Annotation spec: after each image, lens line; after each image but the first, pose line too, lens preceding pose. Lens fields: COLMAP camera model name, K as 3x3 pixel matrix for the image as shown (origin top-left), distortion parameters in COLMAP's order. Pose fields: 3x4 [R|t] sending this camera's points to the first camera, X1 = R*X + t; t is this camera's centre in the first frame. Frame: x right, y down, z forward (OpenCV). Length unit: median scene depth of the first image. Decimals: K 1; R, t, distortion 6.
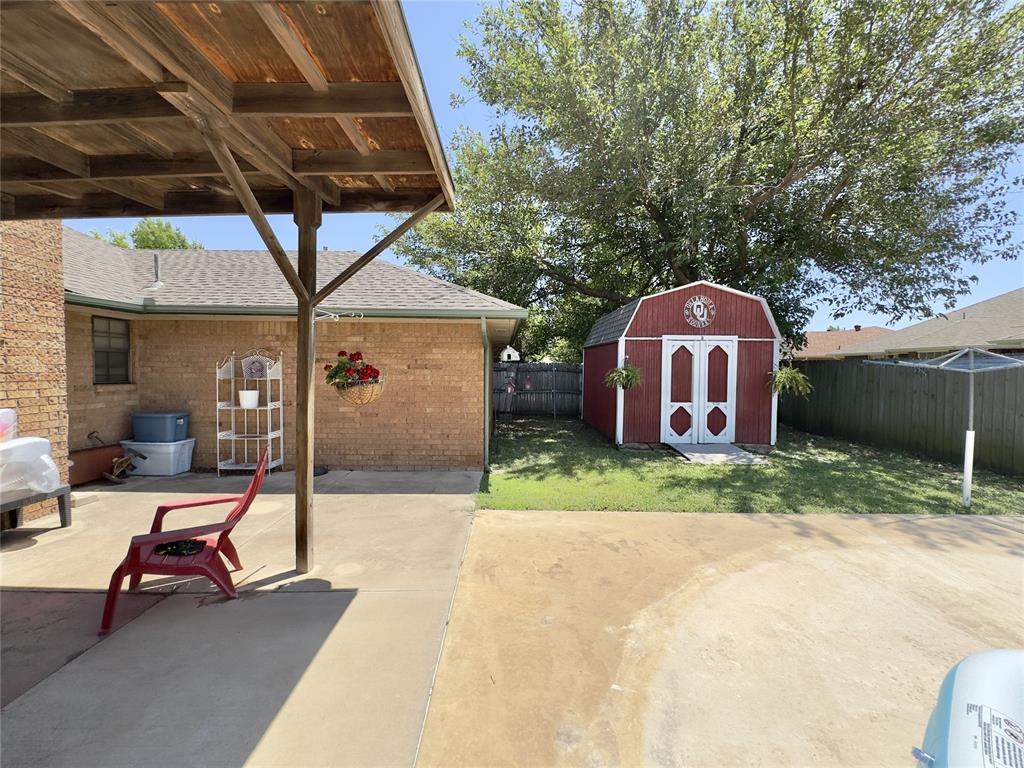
lens RADIAL K [[408.4, 0, 510.8], [0, 408.4, 384.3], [0, 0, 1]] dist [-0.004214, 0.000103]
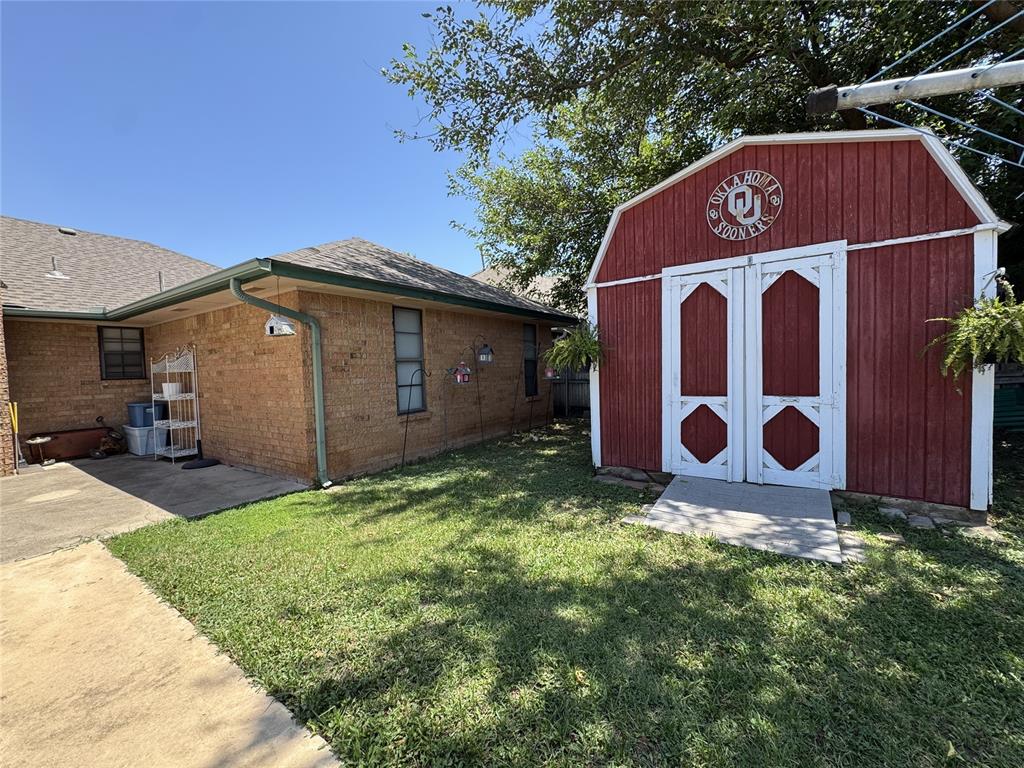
lens RADIAL K [[408.4, 0, 510.8], [0, 408.4, 384.3], [0, 0, 1]] dist [-0.004214, 0.000103]
pose [[0.821201, -0.012464, -0.570504, 0.723309], [0.020534, 0.999759, 0.007716, 0.029358], [0.570270, -0.018051, 0.821259, 0.640477]]
